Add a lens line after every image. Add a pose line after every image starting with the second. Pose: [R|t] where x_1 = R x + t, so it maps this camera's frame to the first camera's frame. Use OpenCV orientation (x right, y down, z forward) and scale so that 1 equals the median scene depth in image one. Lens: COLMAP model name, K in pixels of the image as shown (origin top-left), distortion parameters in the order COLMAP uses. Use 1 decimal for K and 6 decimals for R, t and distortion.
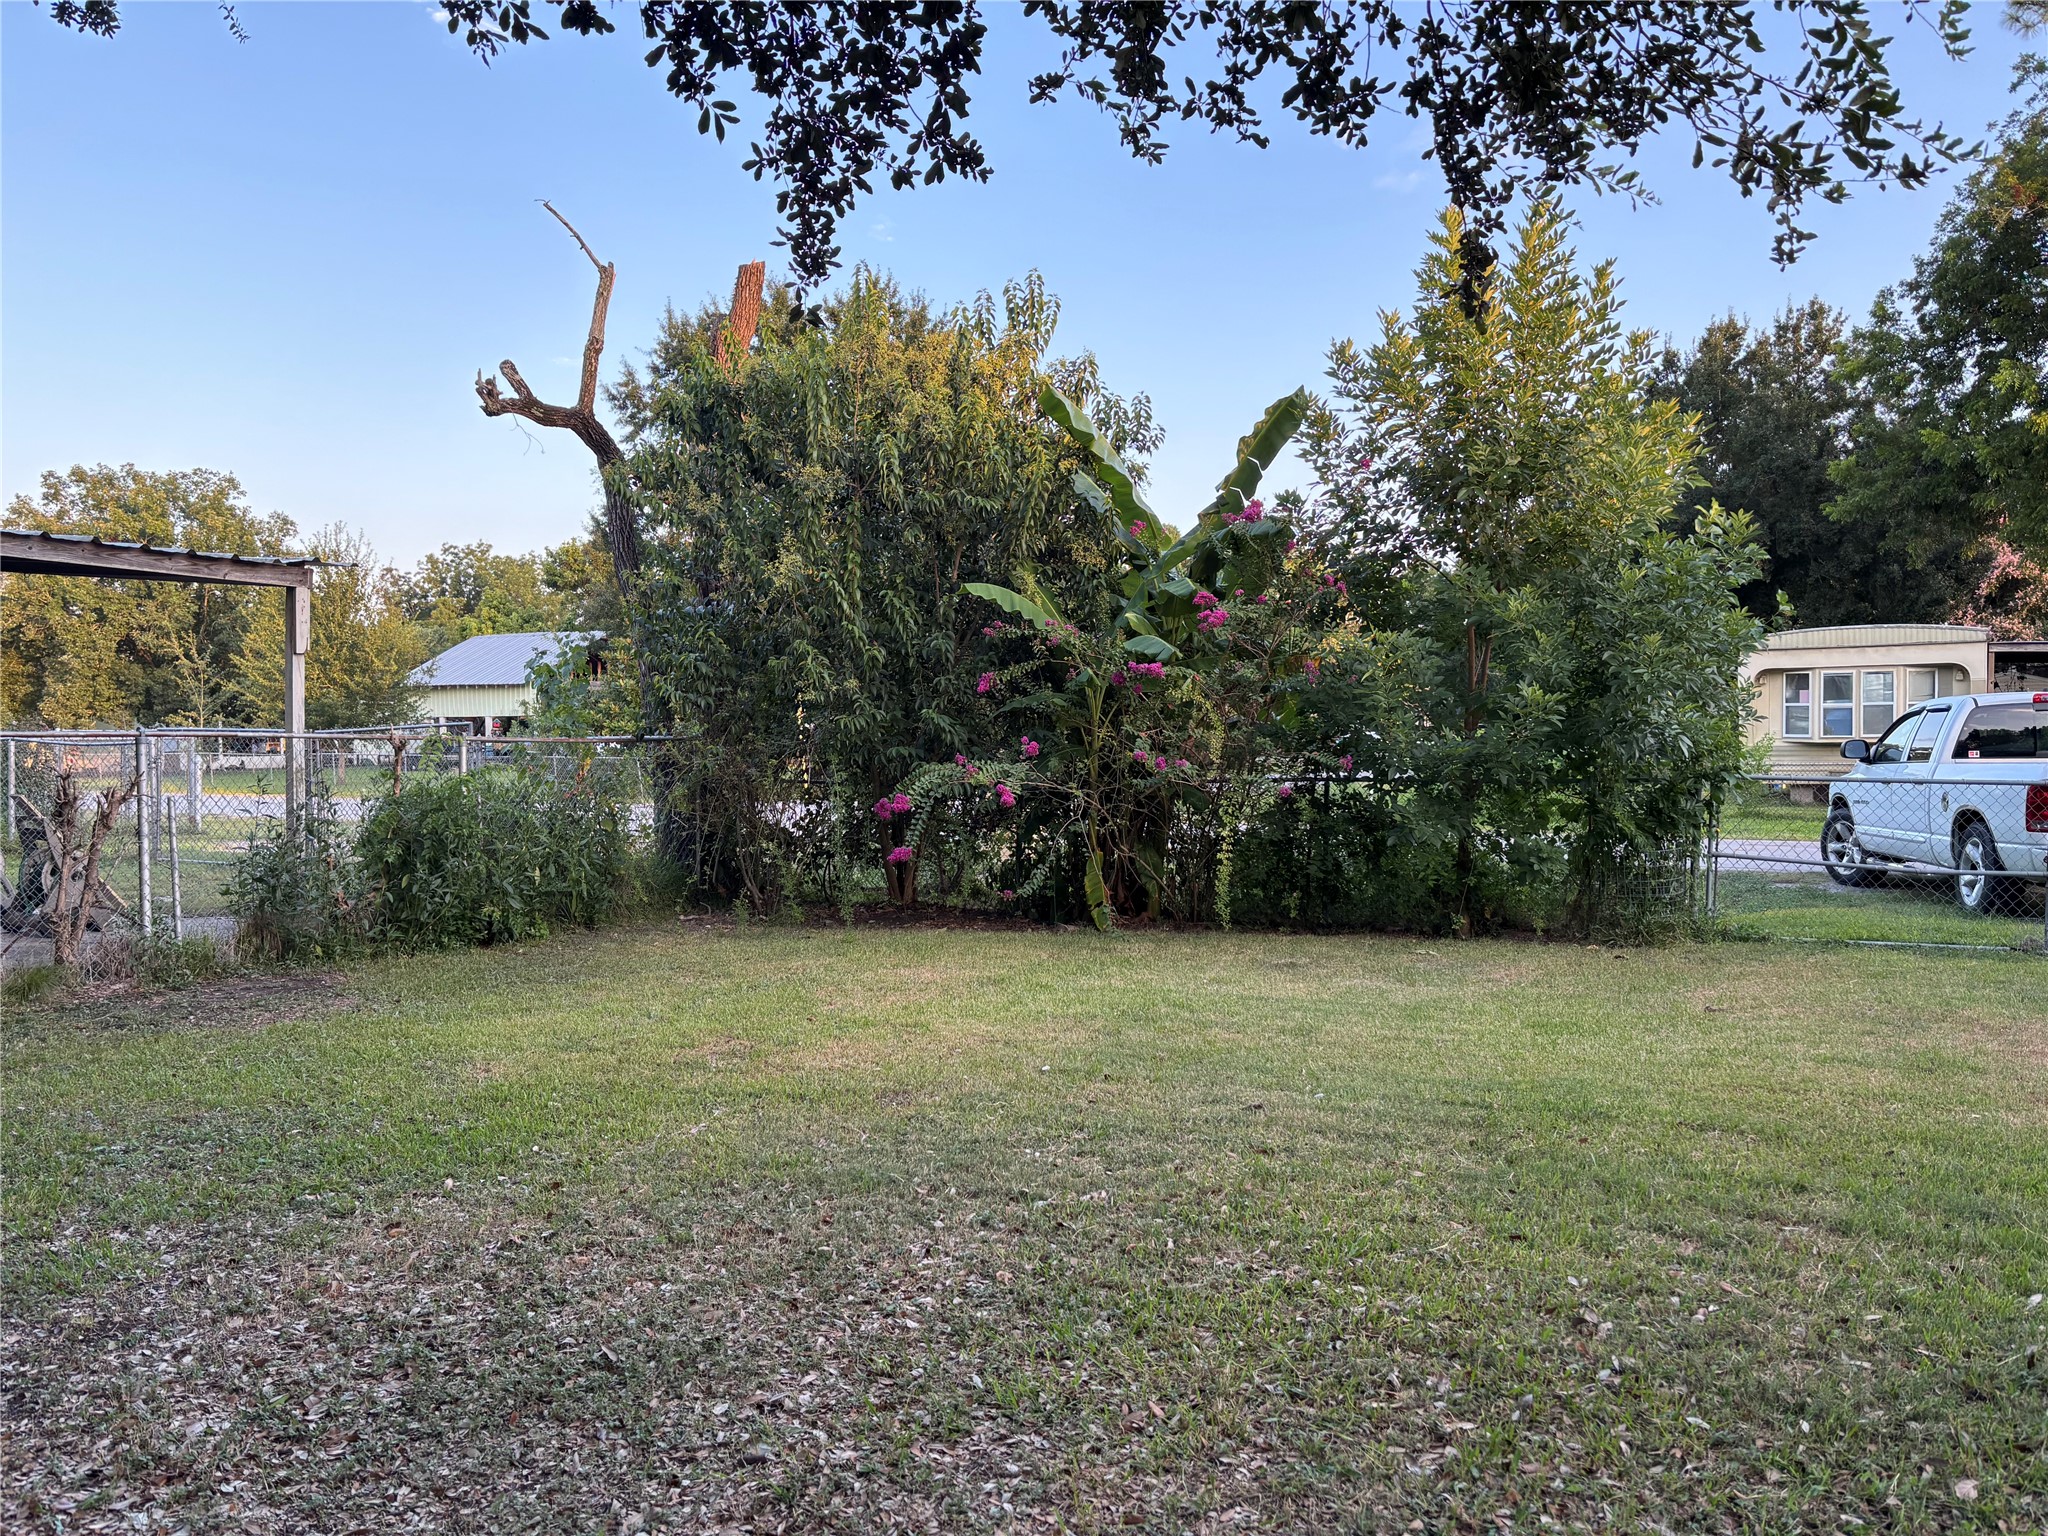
lens RADIAL K [[1567.5, 0, 1024.0], [0, 1567.5, 768.0], [0, 0, 1]] dist [0.131590, -0.130579]
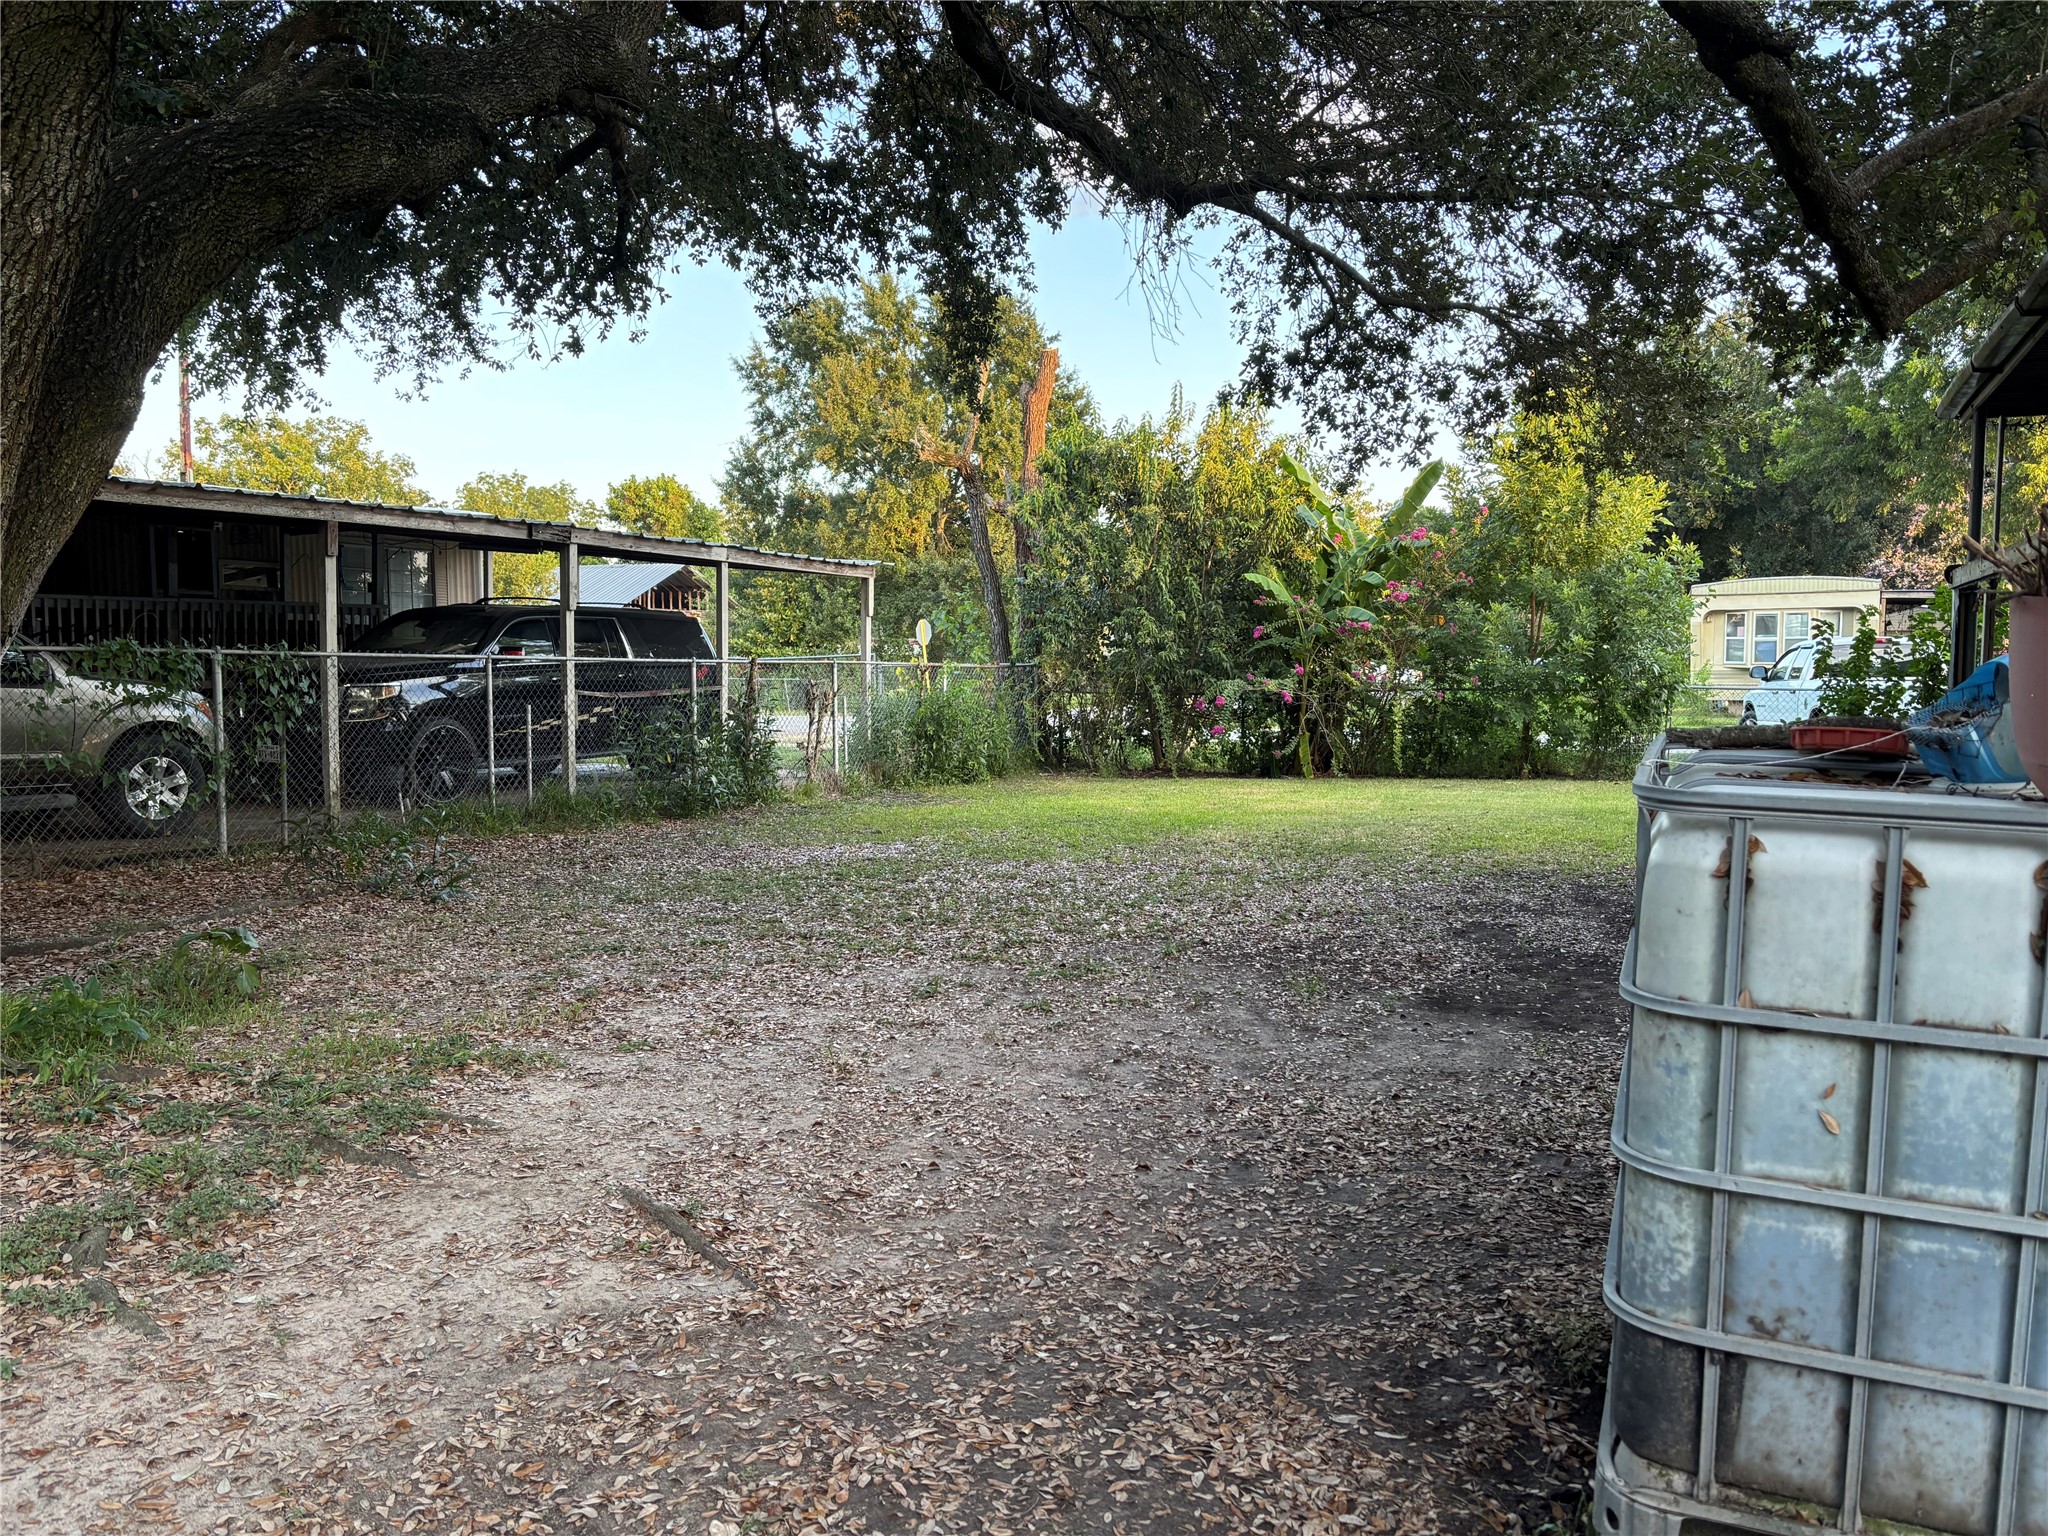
lens RADIAL K [[1544.2, 0, 1024.9], [0, 1544.2, 778.6], [0, 0, 1]] dist [0.061597, -0.105606]
pose [[0.999908, 0.001693, 0.013433, -0.197537], [-0.002441, 0.998433, 0.055902, 0.008273], [-0.013317, -0.055930, 0.998346, -0.462783]]
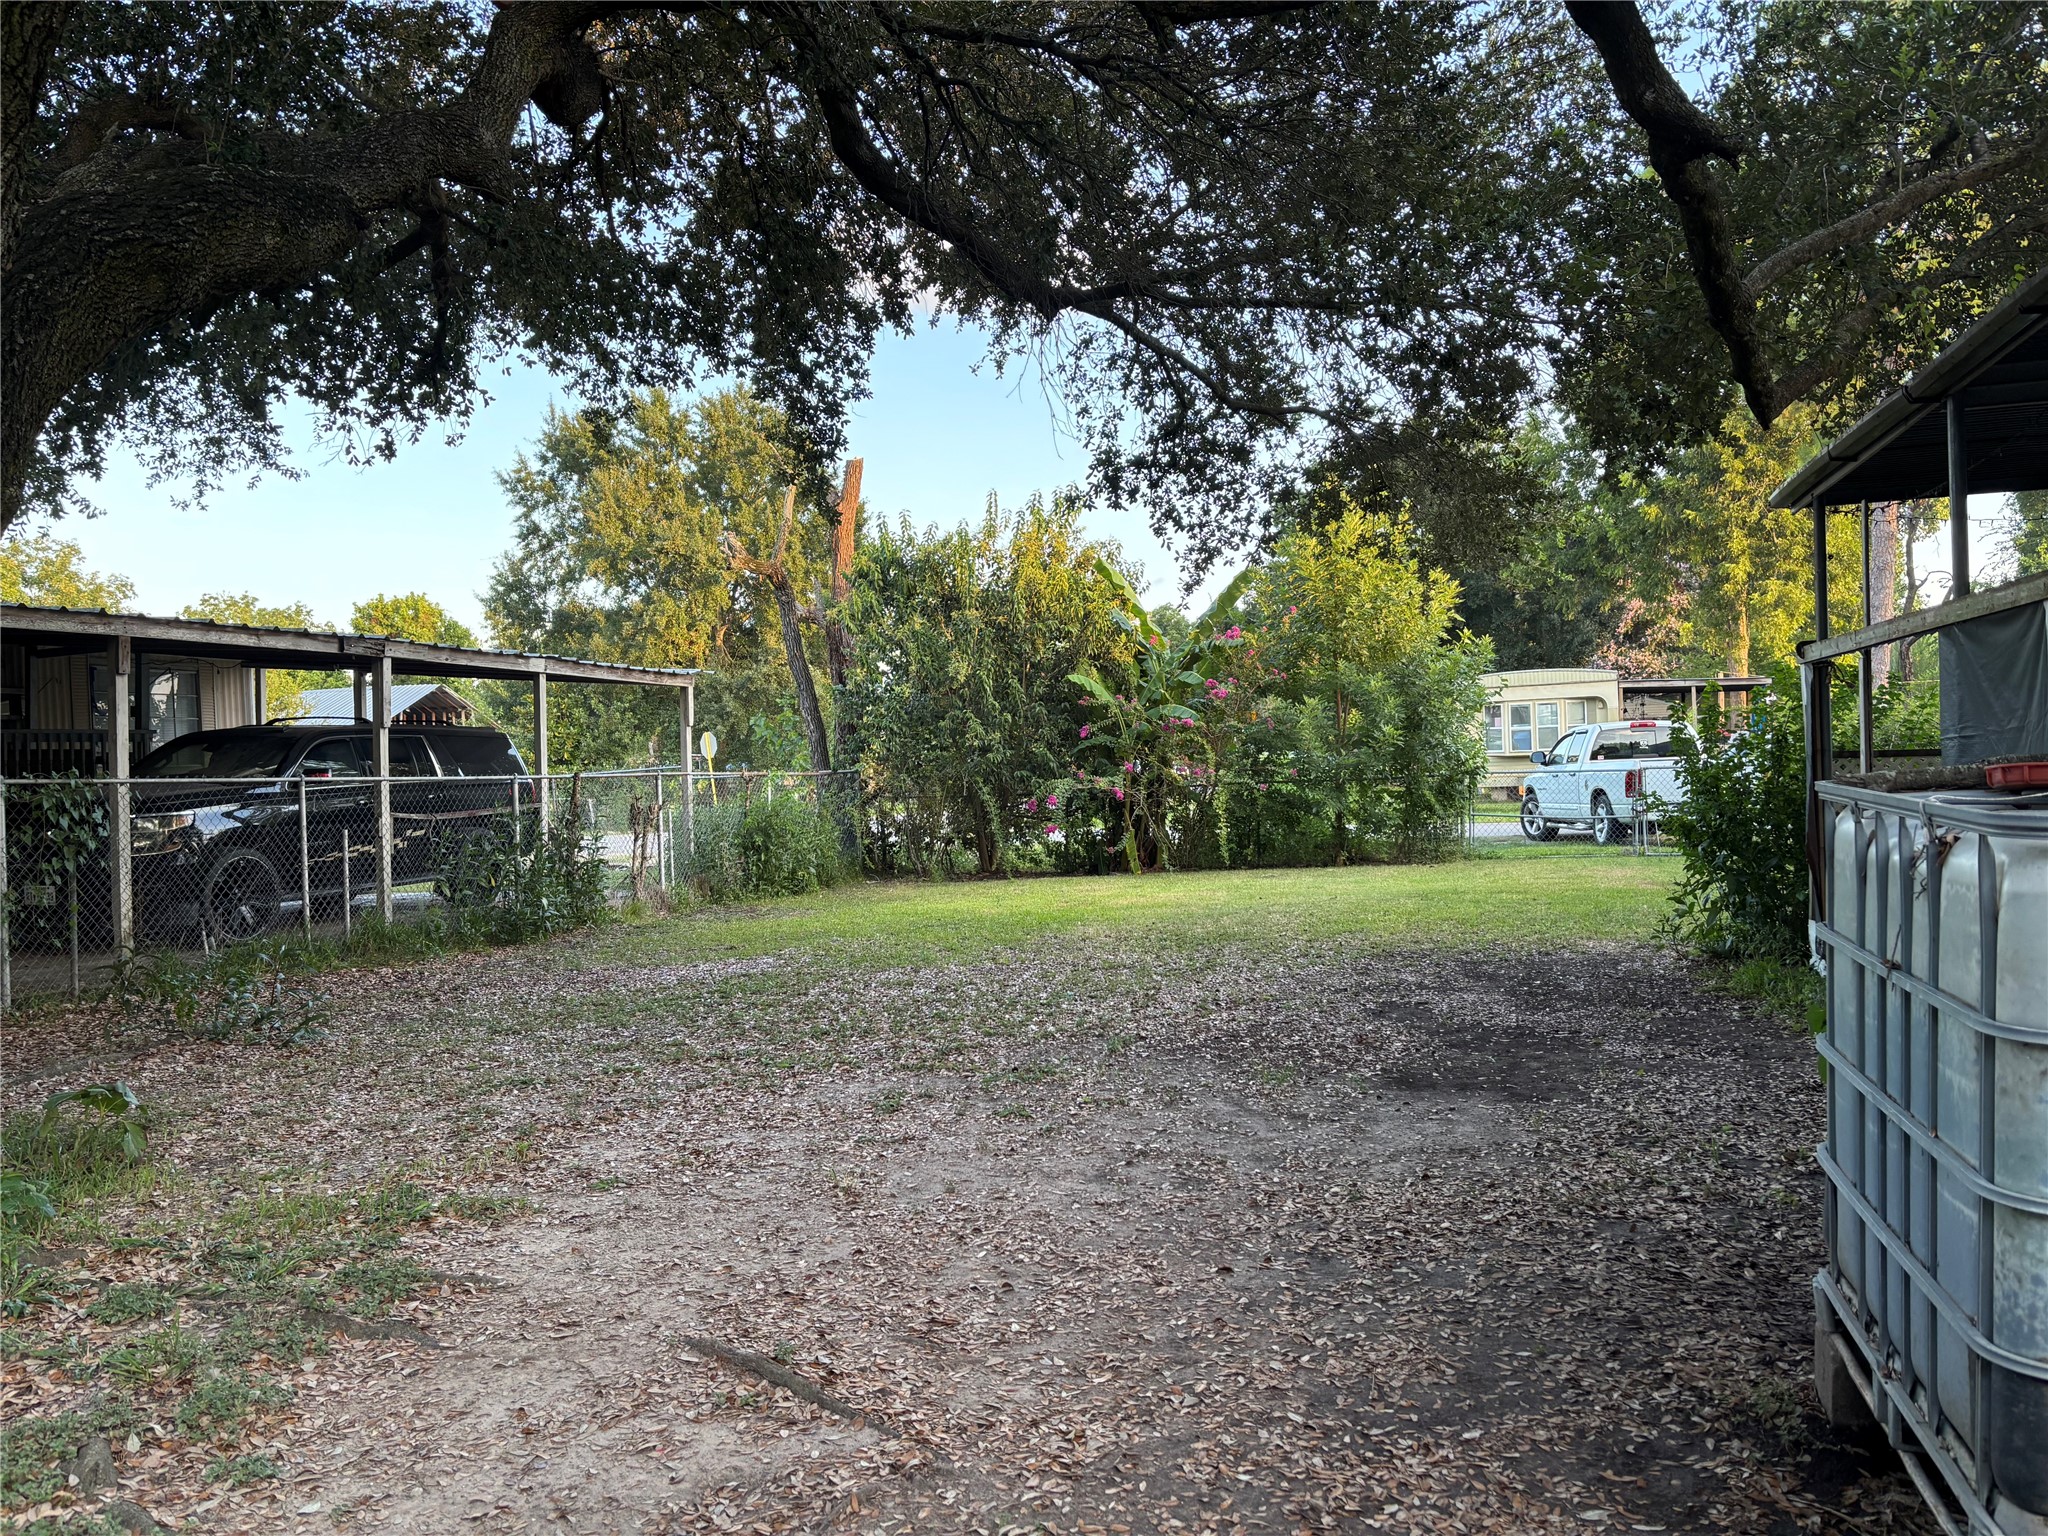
lens RADIAL K [[1540.2, 0, 1035.2], [0, 1540.2, 780.9], [0, 0, 1]] dist [0.083707, -0.122895]
pose [[0.985192, -0.031329, 0.168565, -0.241719], [0.033596, 0.999379, -0.010612, 0.011484], [-0.168128, 0.016118, 0.985633, -0.448466]]
